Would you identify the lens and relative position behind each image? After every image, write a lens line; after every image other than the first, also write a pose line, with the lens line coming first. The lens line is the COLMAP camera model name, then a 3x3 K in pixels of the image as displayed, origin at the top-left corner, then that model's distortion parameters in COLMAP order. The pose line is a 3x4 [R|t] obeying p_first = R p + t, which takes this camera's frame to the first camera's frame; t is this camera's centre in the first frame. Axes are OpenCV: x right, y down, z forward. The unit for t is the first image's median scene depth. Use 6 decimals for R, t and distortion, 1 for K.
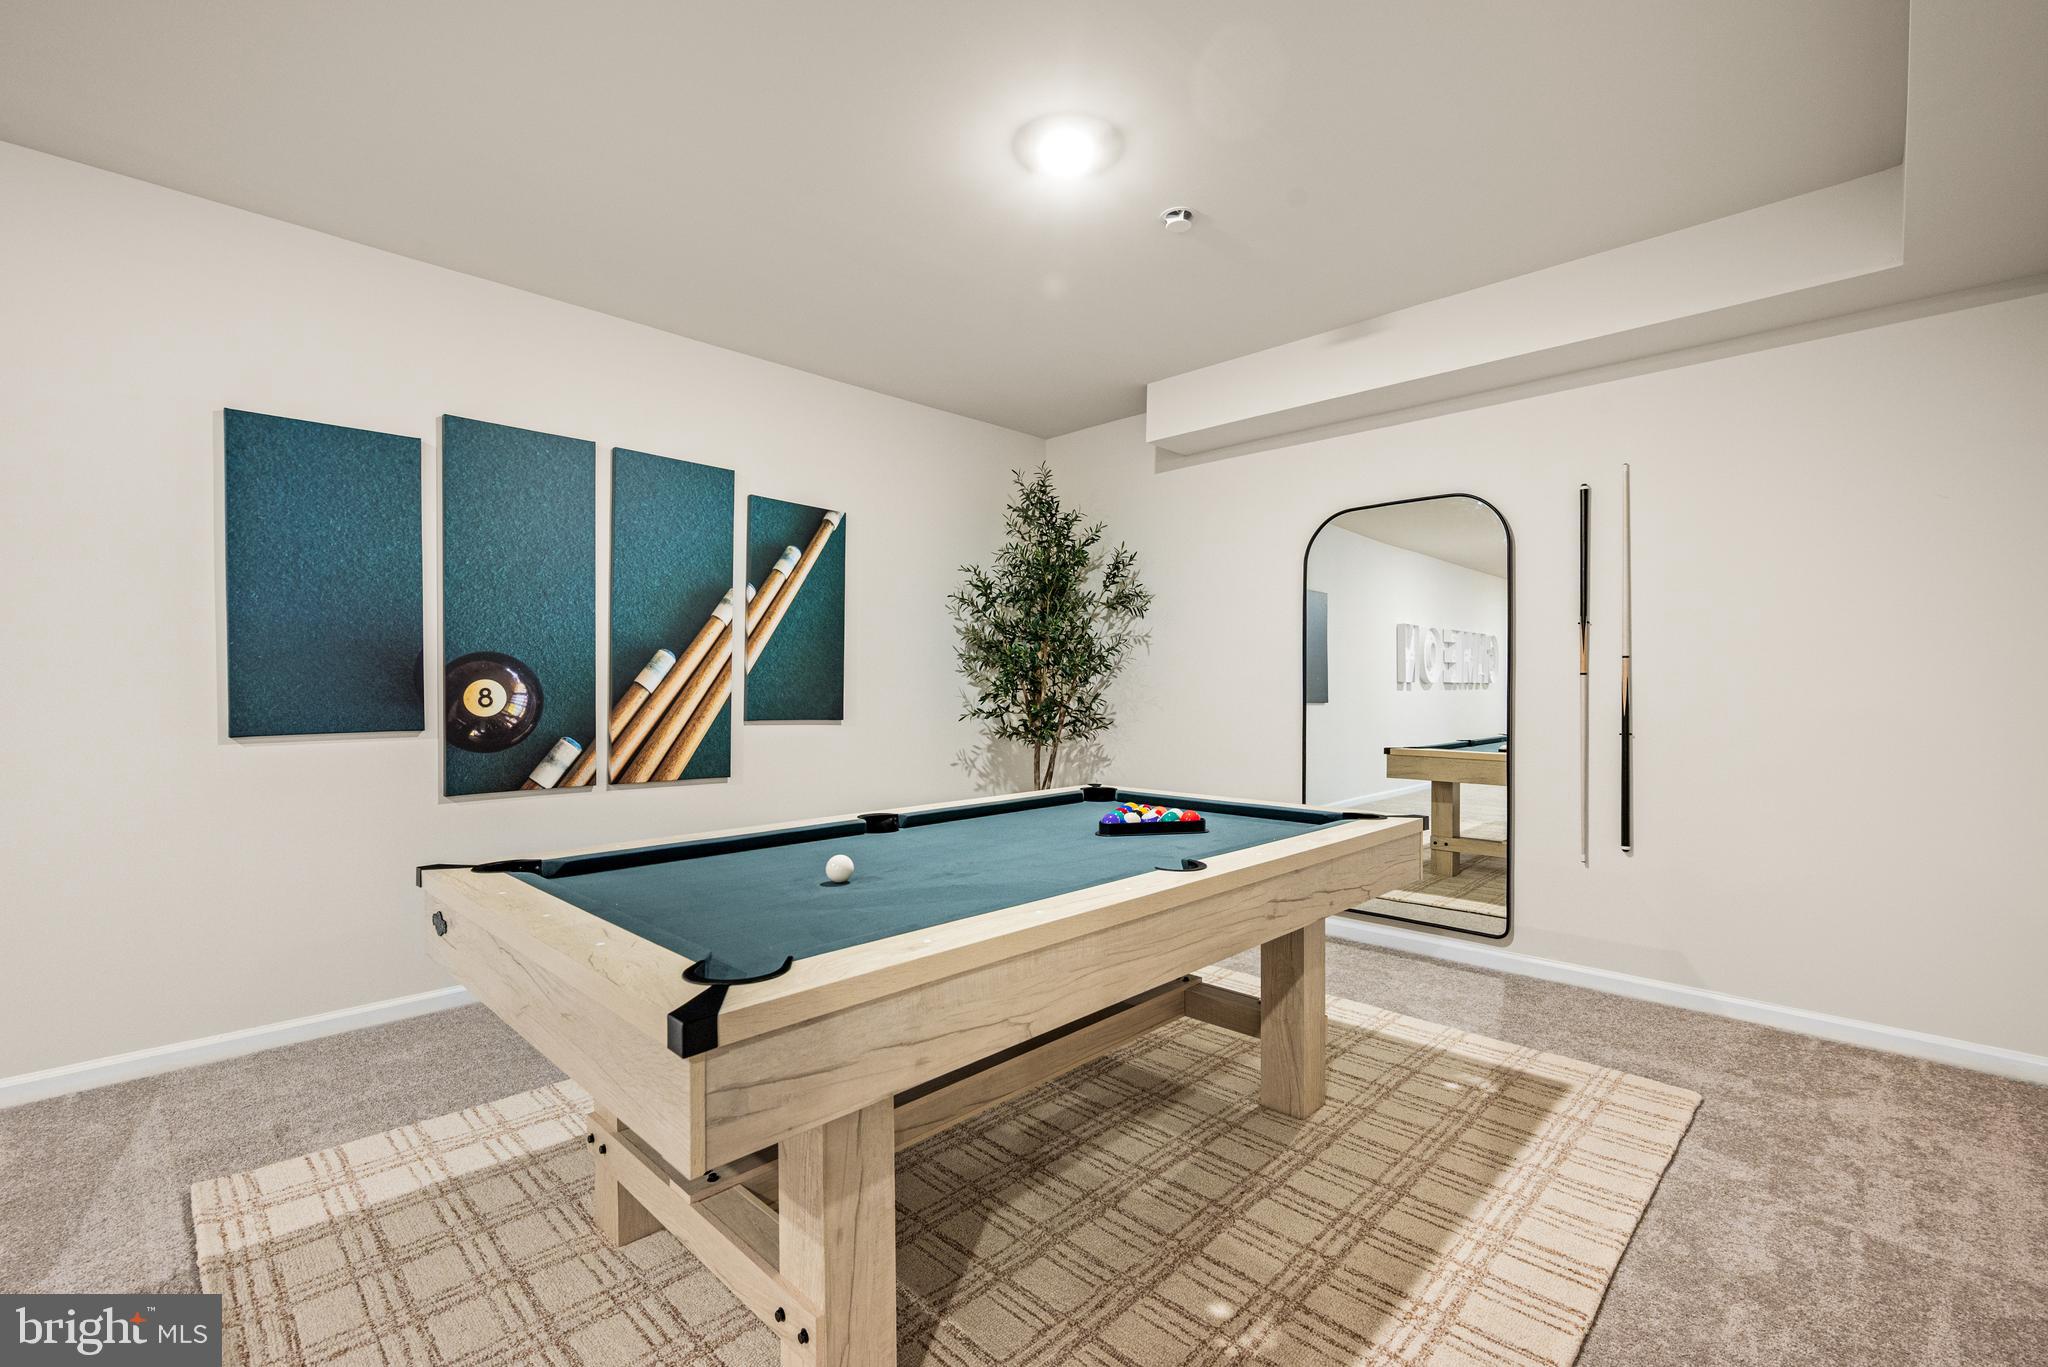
lens RADIAL K [[875.7, 0, 1029.0], [0, 875.7, 689.3], [0, 0, 1]] dist [-0.003451, -0.000577]
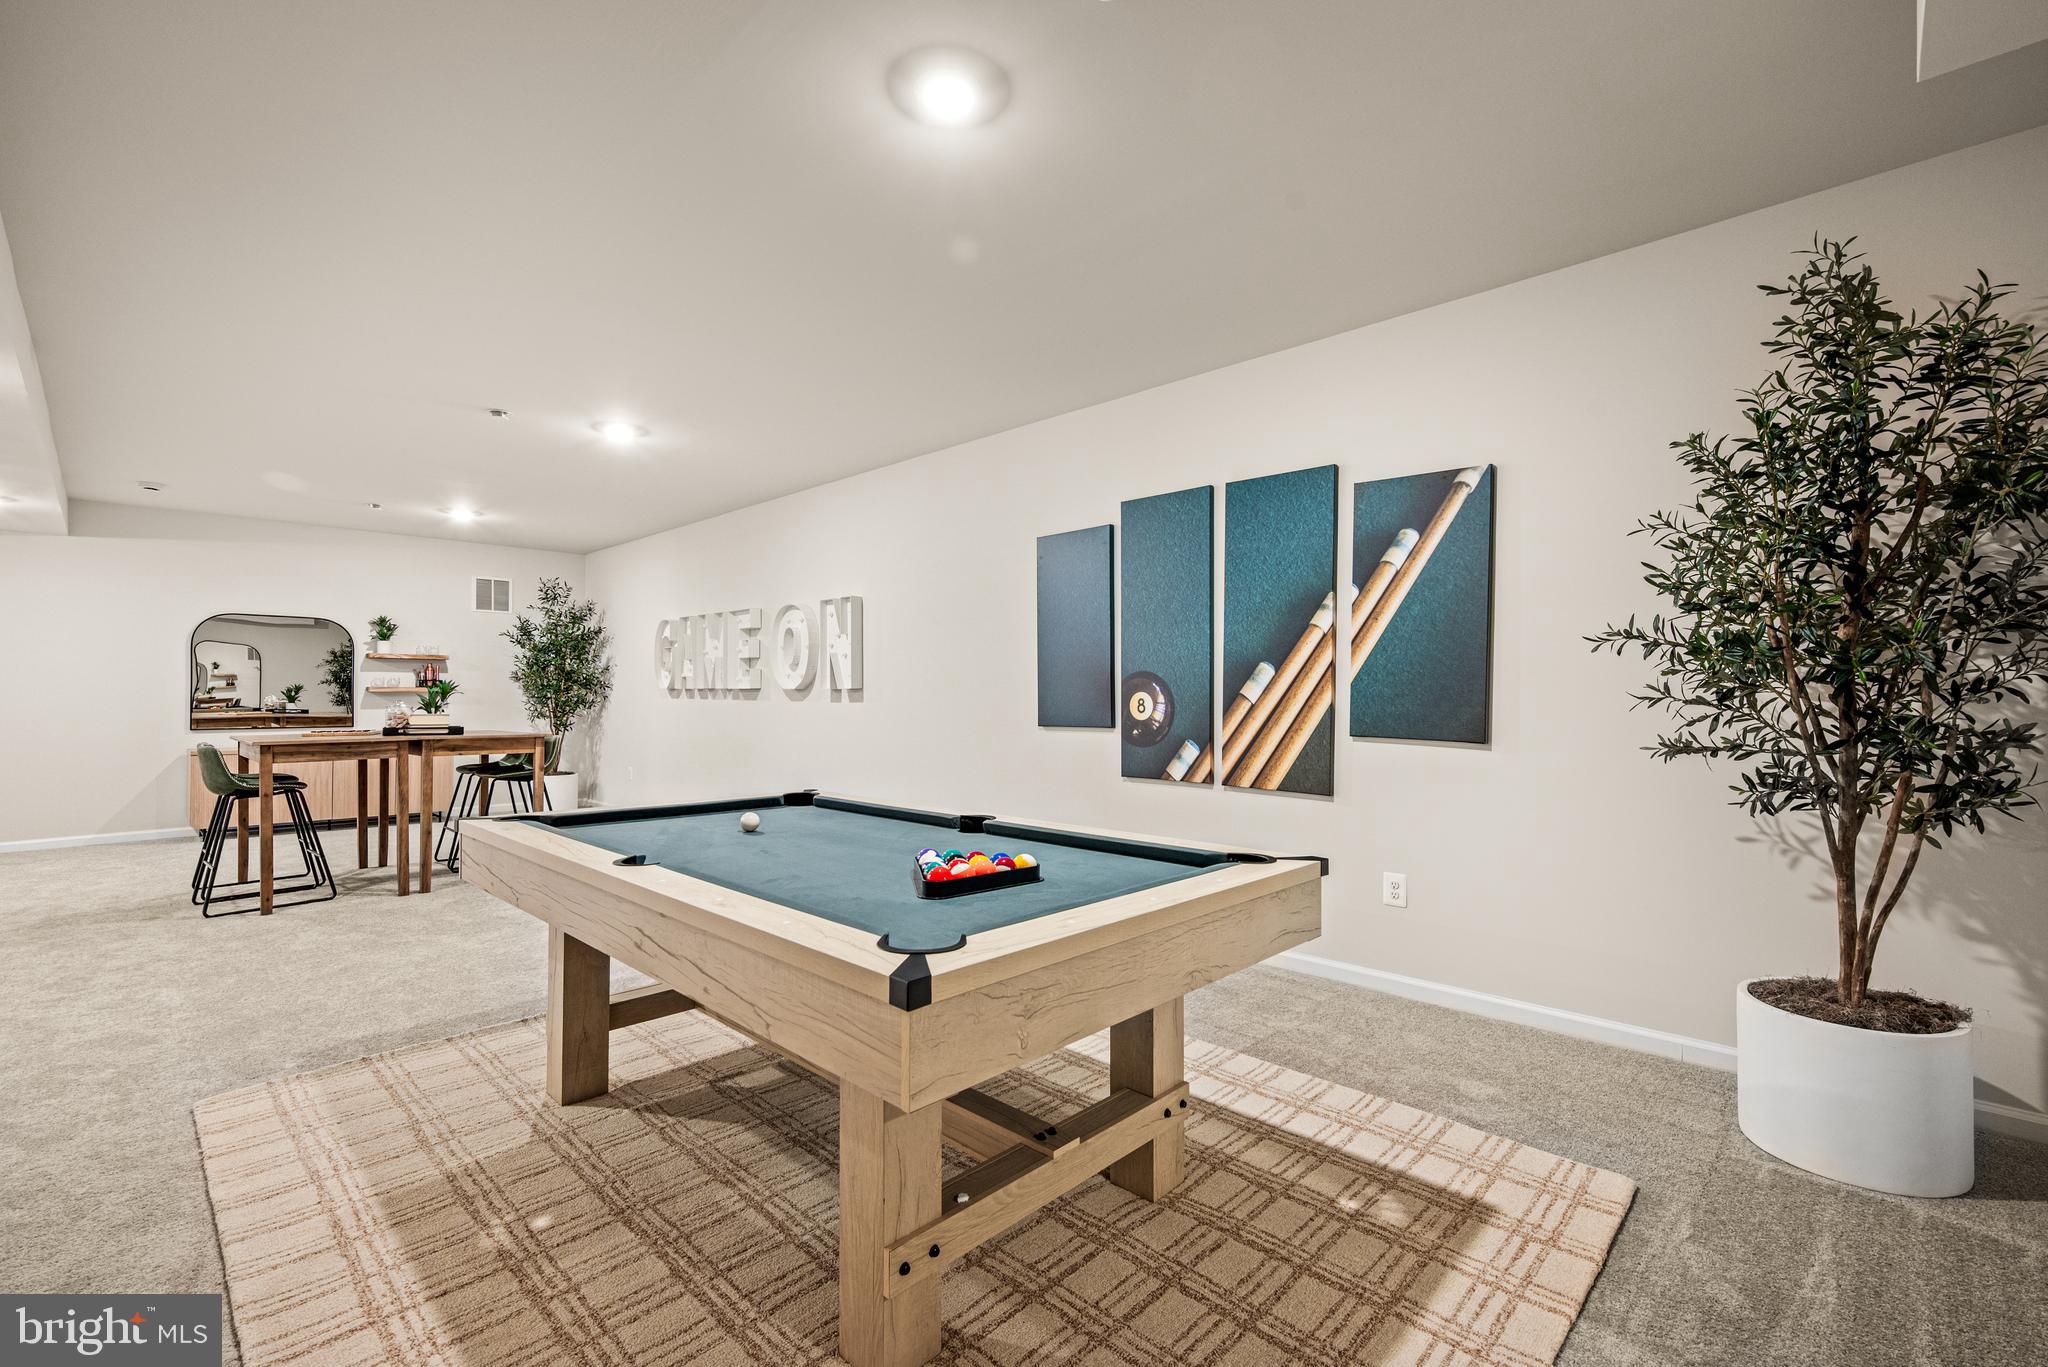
lens RADIAL K [[875.7, 0, 1030.9], [0, 875.7, 687.7], [0, 0, 1]] dist [-0.003451, -0.000577]
pose [[0.018317, -0.011097, -0.999771, 0.640531], [-0.006519, 0.999916, -0.011218, -0.001700], [0.999811, 0.006723, 0.018243, 0.737746]]
